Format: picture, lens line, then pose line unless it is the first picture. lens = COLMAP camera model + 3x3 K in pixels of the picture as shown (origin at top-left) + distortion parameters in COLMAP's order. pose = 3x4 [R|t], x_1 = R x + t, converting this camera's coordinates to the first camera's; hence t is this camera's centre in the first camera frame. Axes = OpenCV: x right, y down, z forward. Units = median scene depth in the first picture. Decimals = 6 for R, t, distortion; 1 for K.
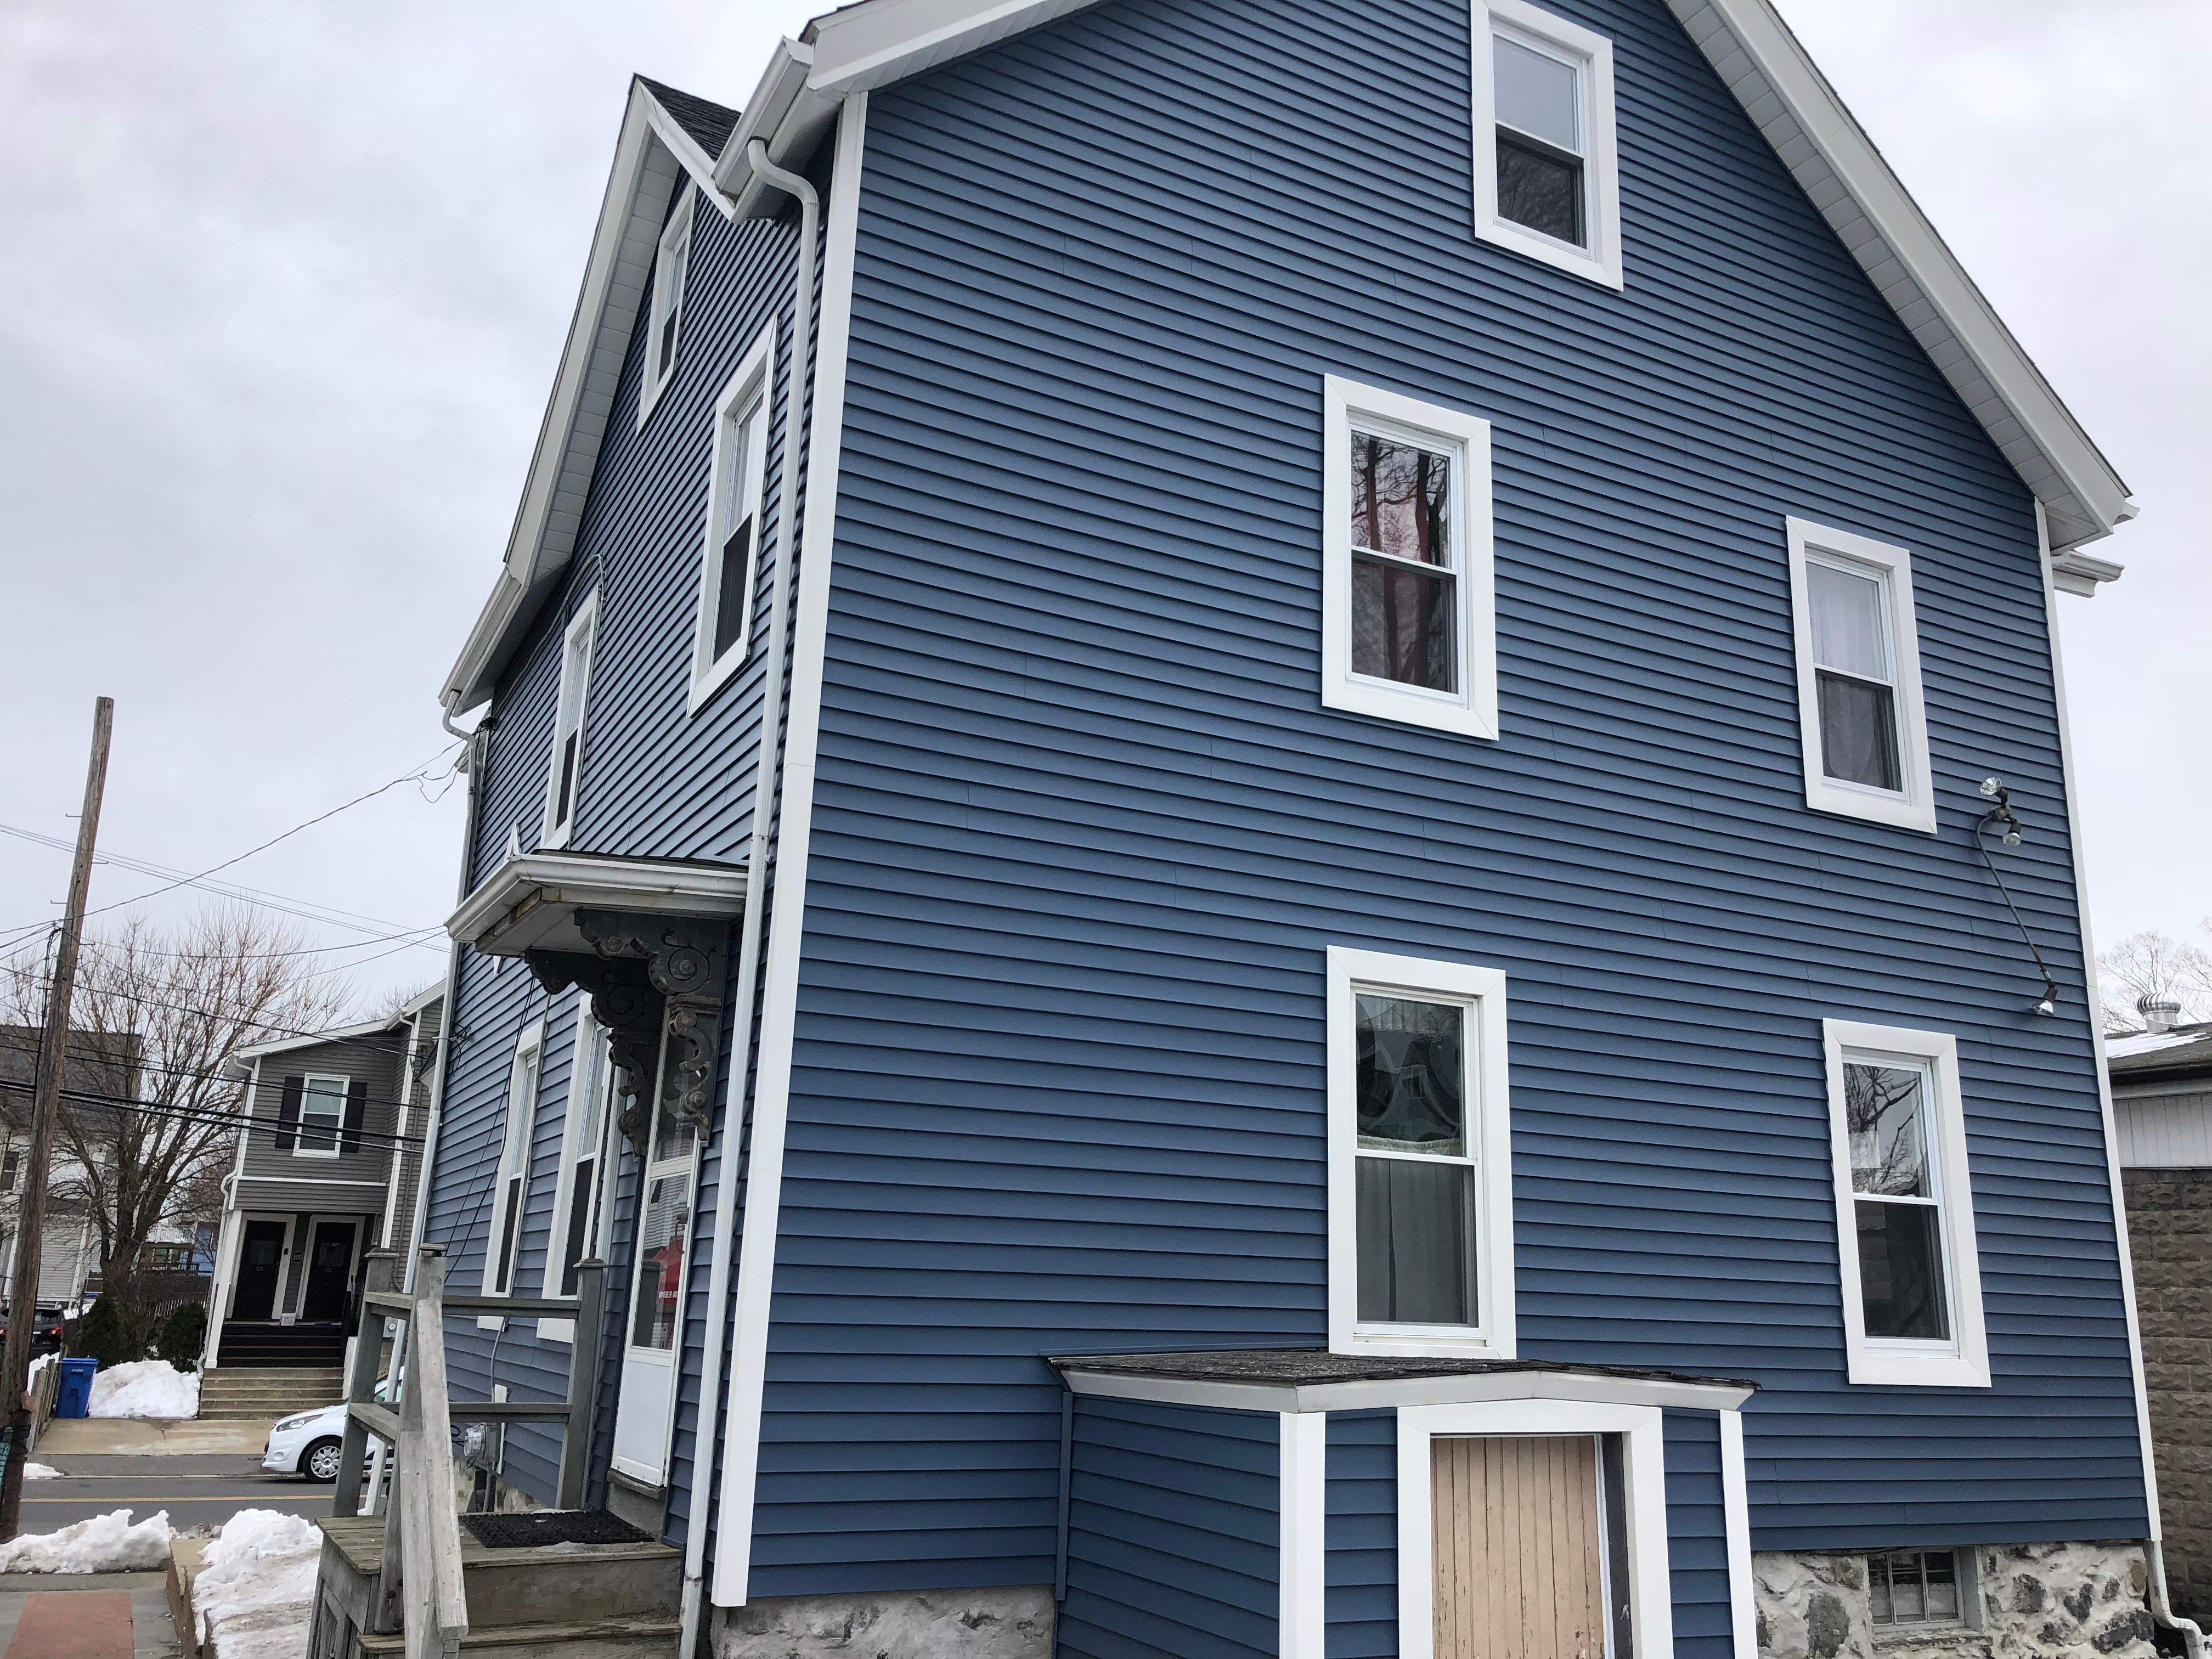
lens RADIAL K [[1809.5, 0, 1116.7], [0, 1809.5, 789.2], [0, 0, 1]] dist [0.017266, -0.006961]
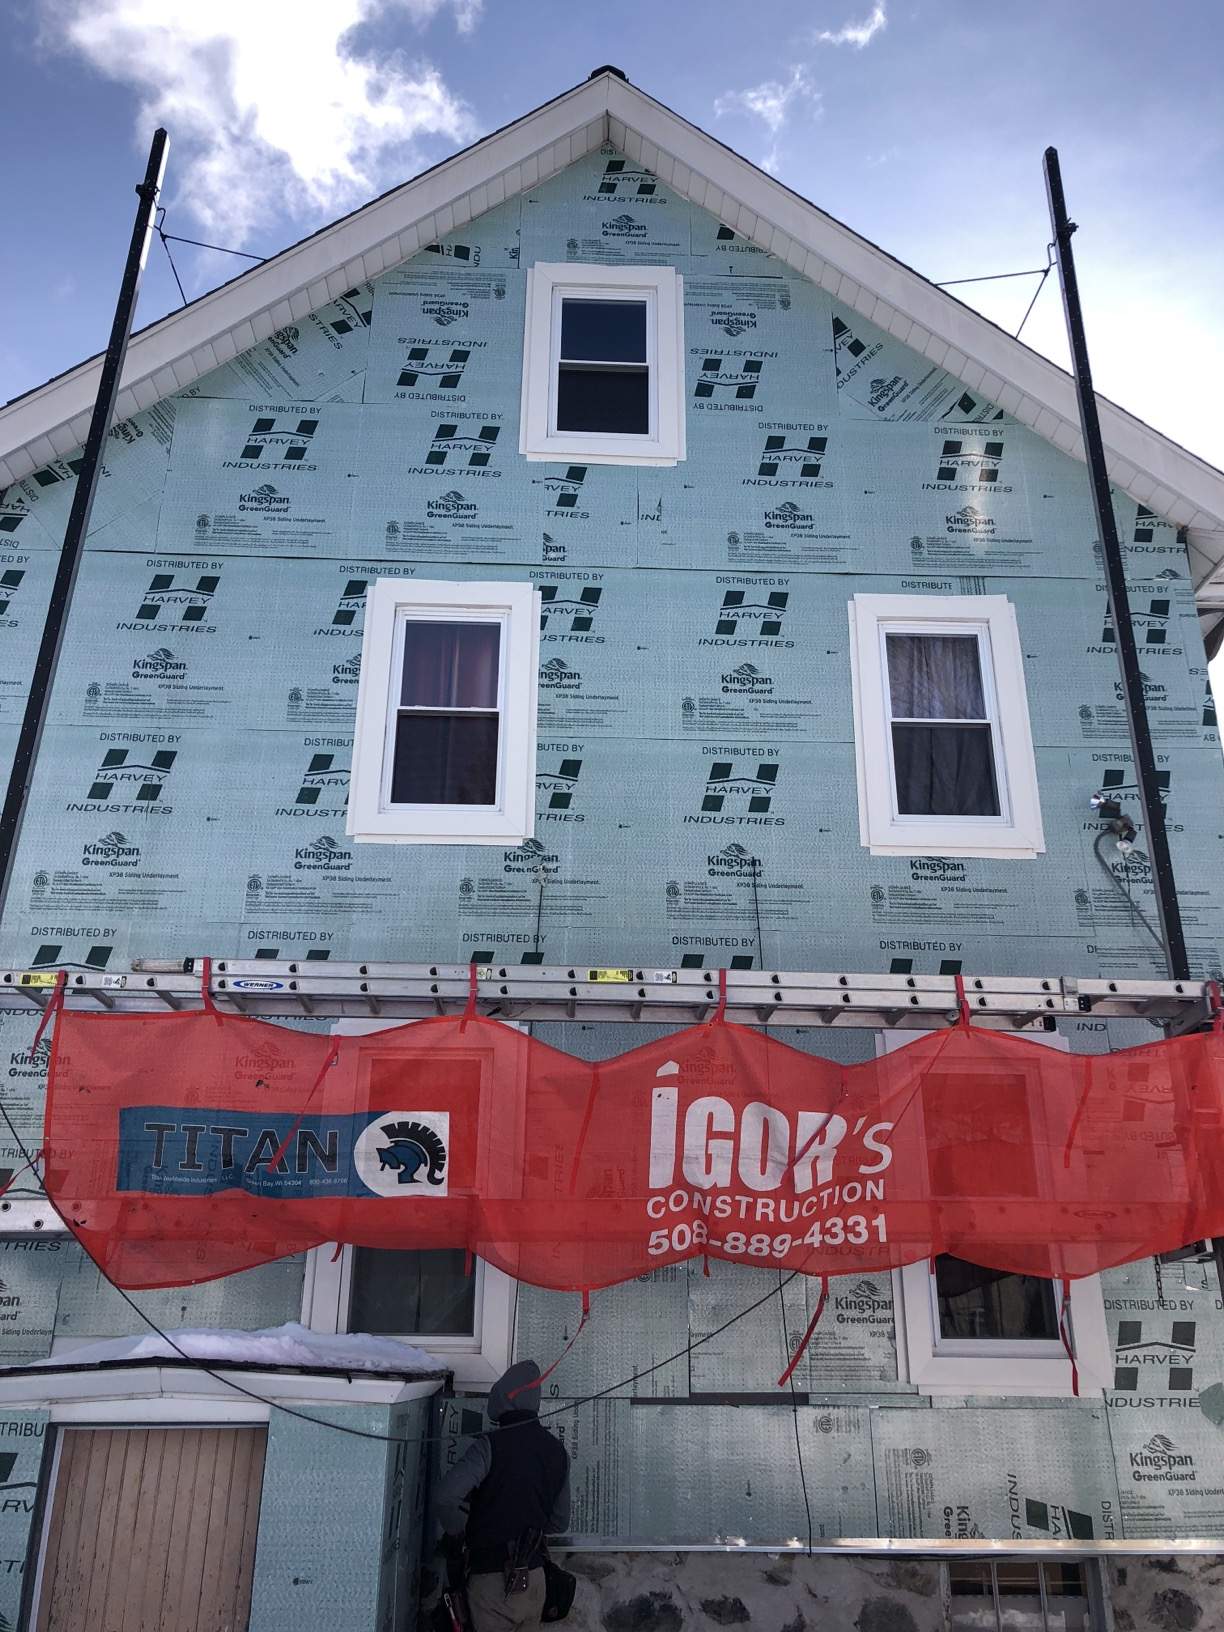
lens RADIAL K [[1303.9, 0, 621.2], [0, 1303.9, 806.5], [0, 0, 1]] dist [0.059132, -0.054872]
pose [[0.906512, -0.182120, -0.380879, 0.620625], [0.135016, 0.979852, -0.147178, 0.094396], [0.400009, 0.081994, 0.912836, 0.223590]]
